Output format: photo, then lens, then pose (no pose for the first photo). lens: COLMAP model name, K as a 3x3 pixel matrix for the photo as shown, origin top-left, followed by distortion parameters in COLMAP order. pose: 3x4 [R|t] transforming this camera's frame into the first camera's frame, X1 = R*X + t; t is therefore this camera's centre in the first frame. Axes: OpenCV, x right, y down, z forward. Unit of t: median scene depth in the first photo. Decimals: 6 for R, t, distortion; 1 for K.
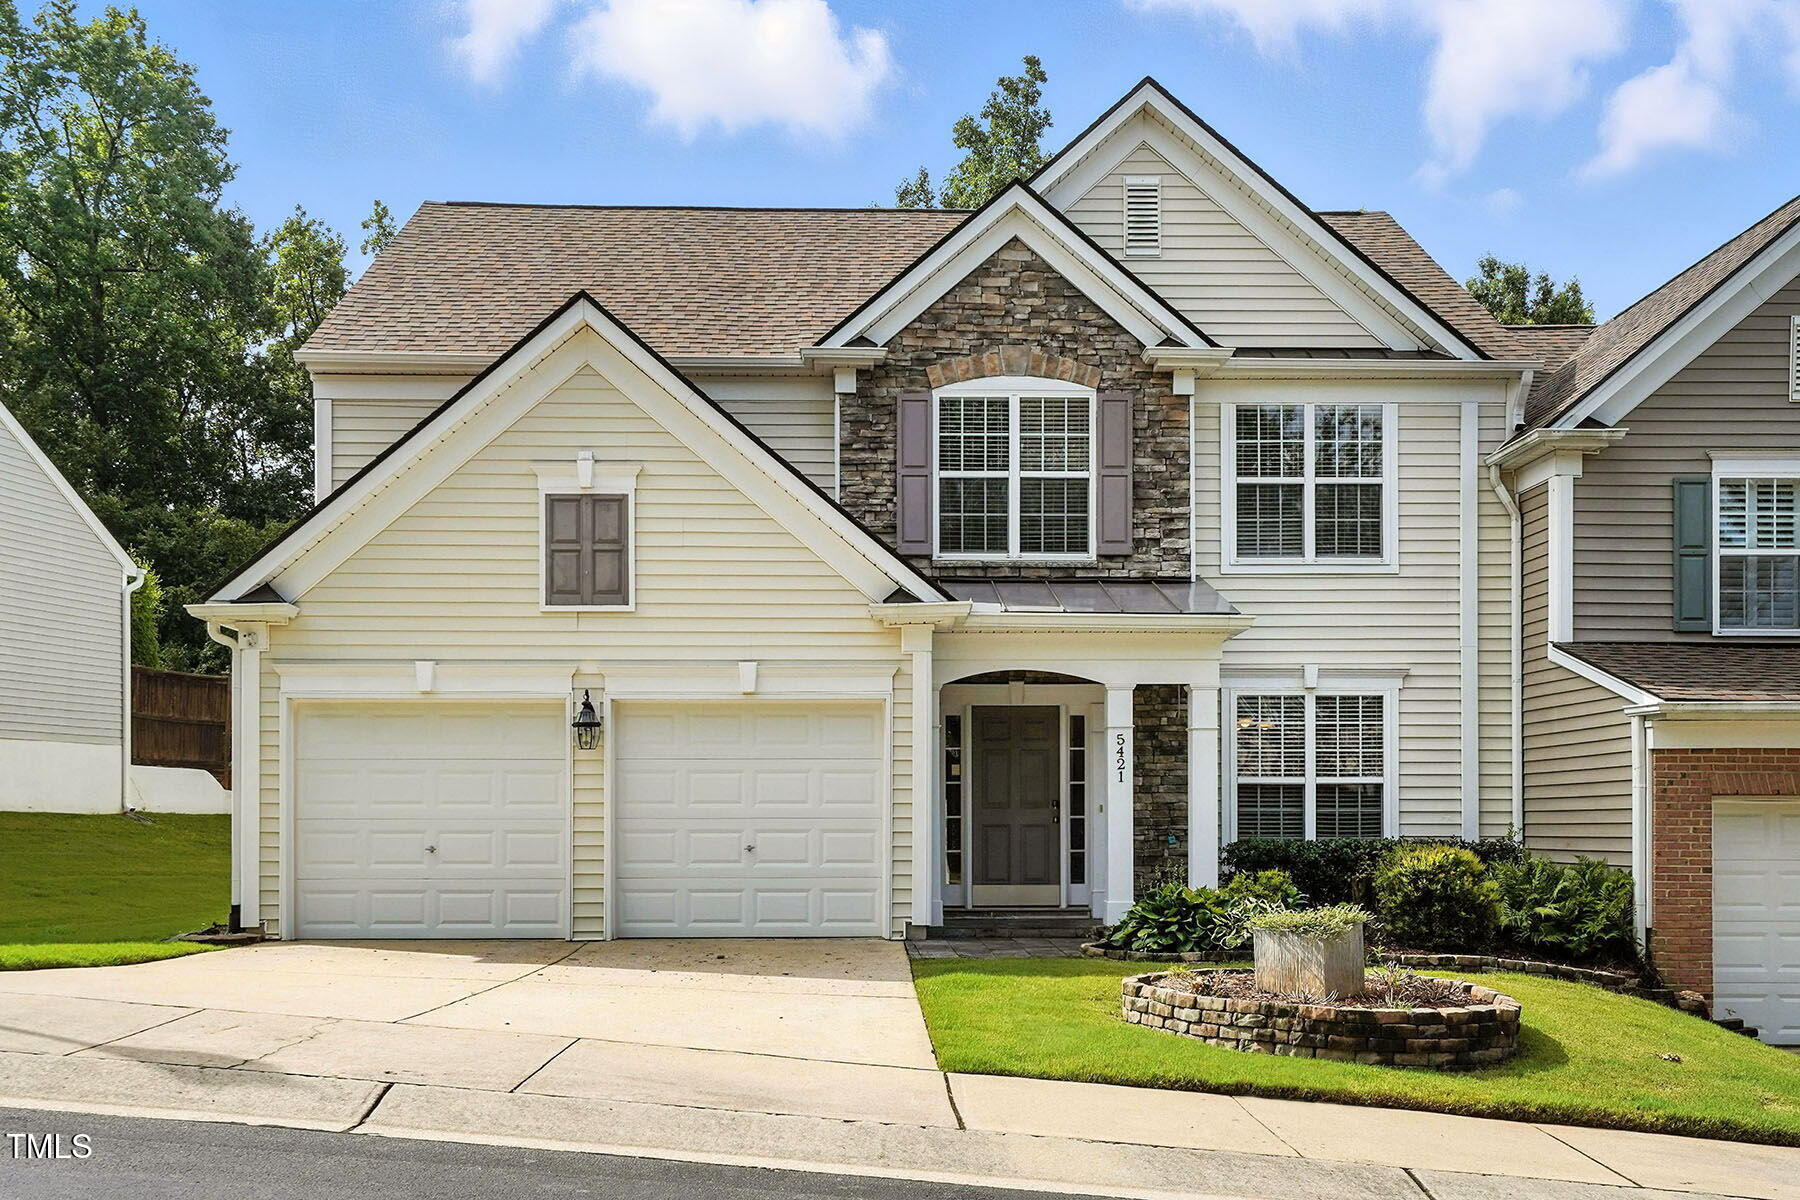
lens RADIAL K [[1755.0, 0, 897.5], [0, 1755.0, 785.1], [0, 0, 1]] dist [0.014735, 0.015928]
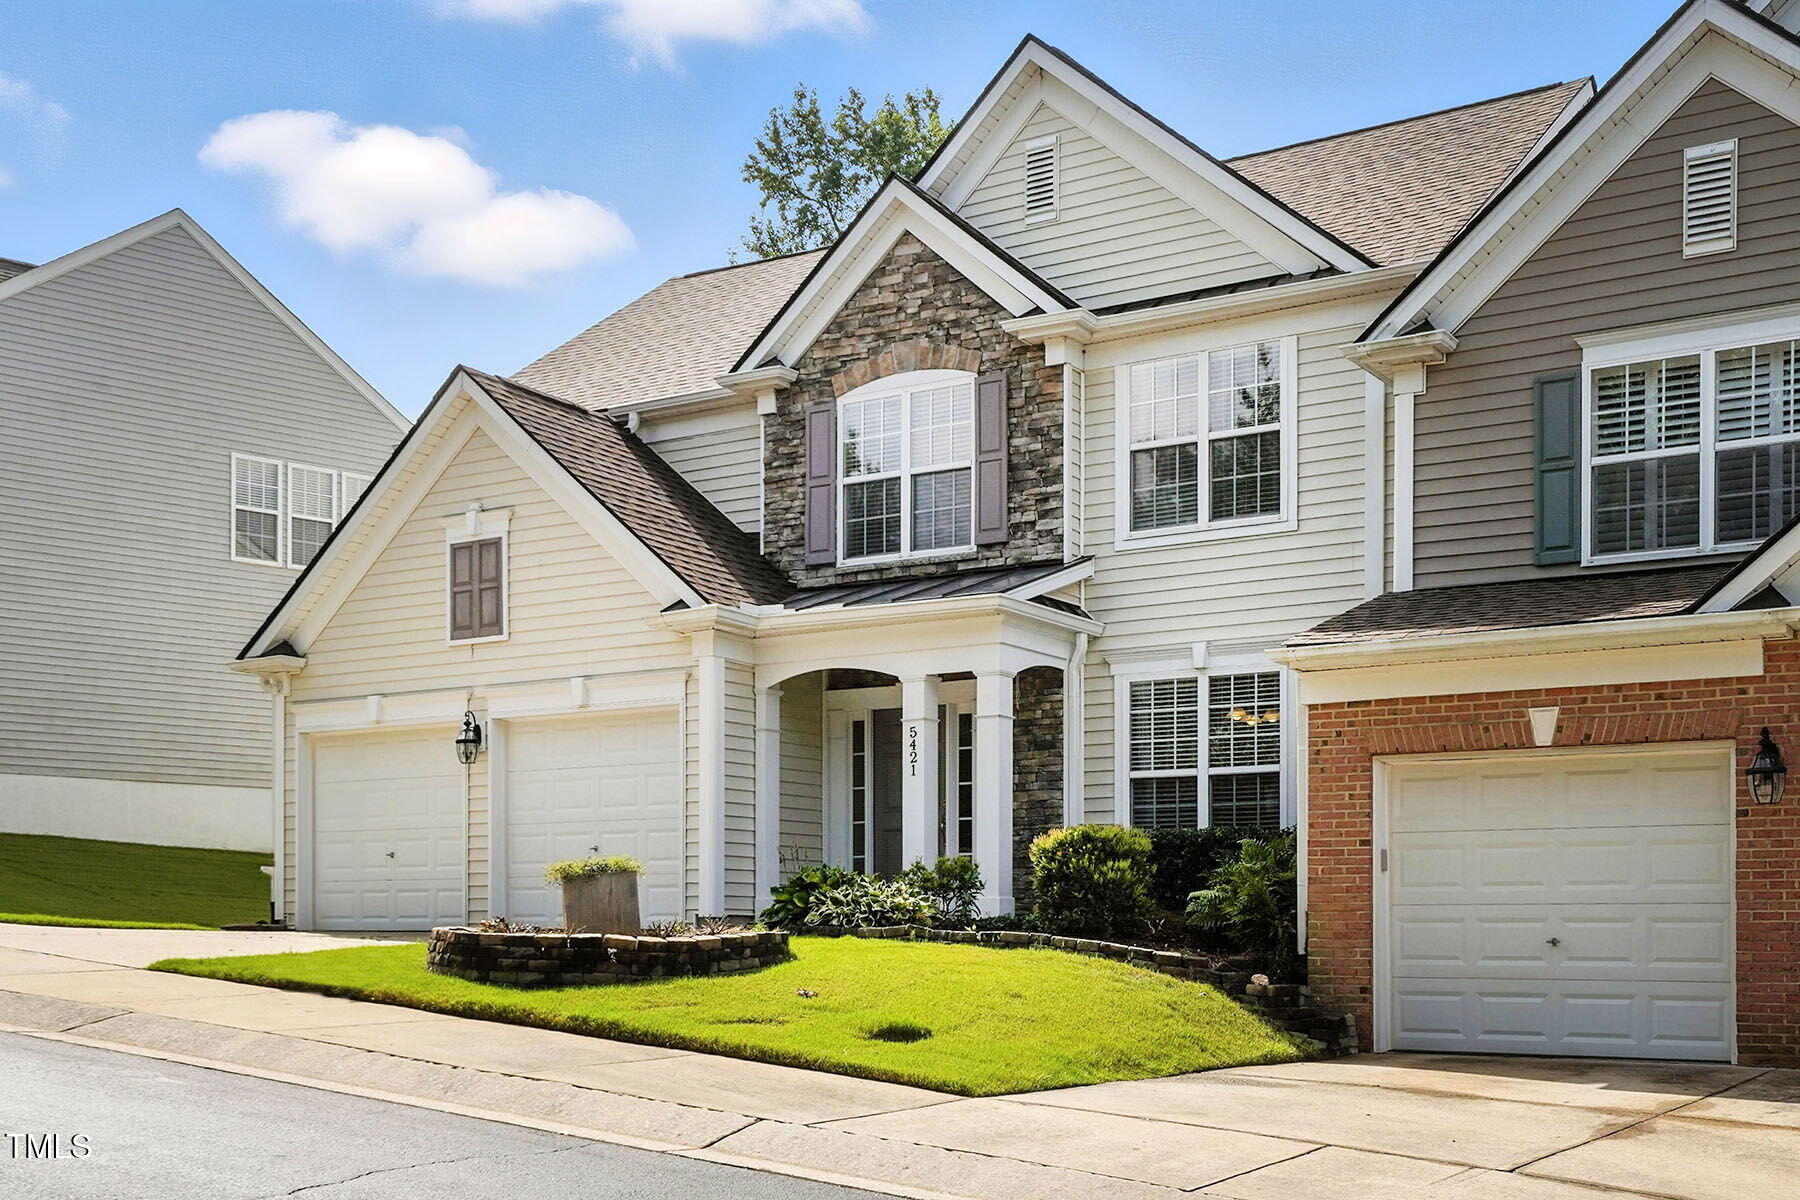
lens RADIAL K [[2129.5, 0, 901.3], [0, 2129.5, 899.4], [0, 0, 1]] dist [0.016811, 0.013808]
pose [[0.819105, -0.009334, -0.573567, 0.747525], [0.009071, 0.999953, -0.003319, 0.066397], [0.573571, -0.002484, 0.819152, 0.019877]]
